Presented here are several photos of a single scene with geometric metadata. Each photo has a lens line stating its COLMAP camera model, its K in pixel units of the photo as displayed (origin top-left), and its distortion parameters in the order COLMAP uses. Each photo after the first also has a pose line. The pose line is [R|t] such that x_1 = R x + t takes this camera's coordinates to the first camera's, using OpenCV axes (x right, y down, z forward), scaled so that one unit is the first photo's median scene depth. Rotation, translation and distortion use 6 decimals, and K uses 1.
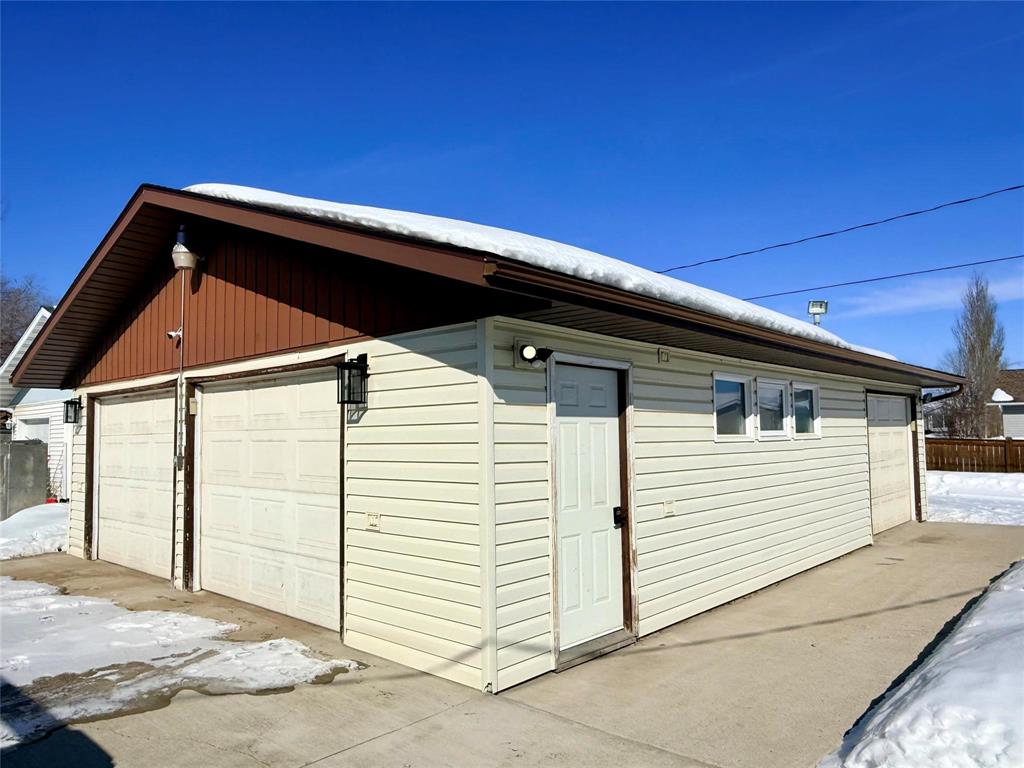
lens RADIAL K [[723.8, 0, 512.0], [0, 723.8, 384.0], [0, 0, 1]] dist [-0.002372, 0.005038]
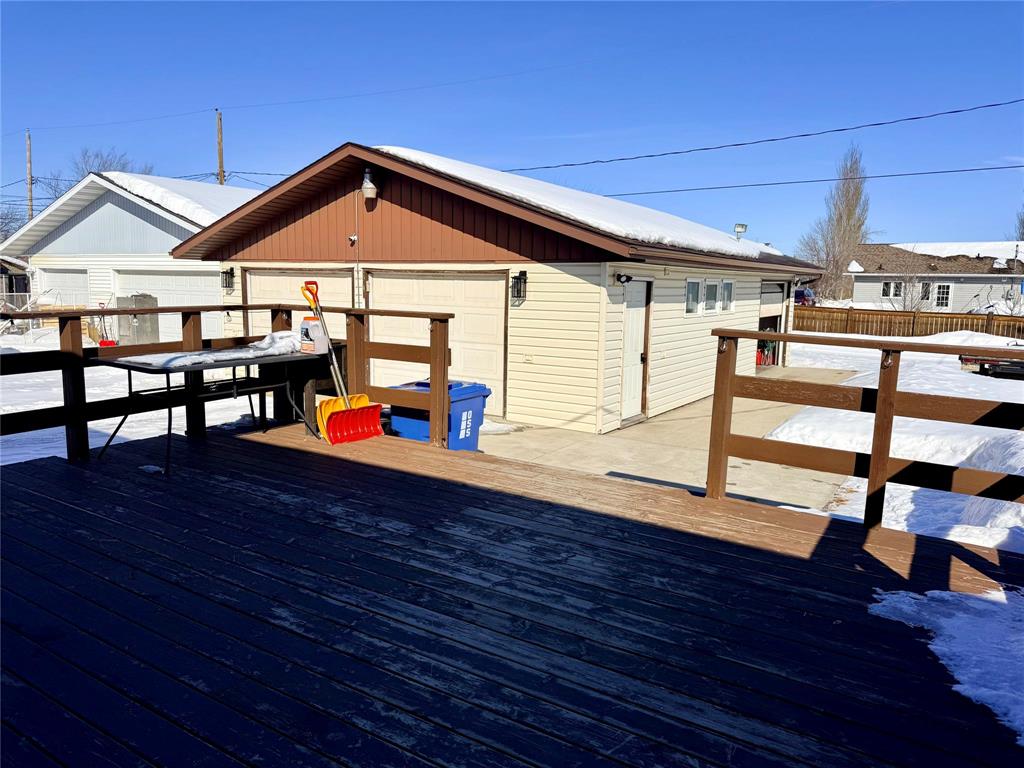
lens RADIAL K [[726.5, 0, 512.0], [0, 726.5, 384.0], [0, 0, 1]] dist [0.160934, -0.298766]
pose [[0.986475, 0.009296, 0.163646, -0.511255], [-0.042859, 0.978285, 0.202784, -0.128743], [-0.158208, -0.207055, 0.965453, -0.839354]]
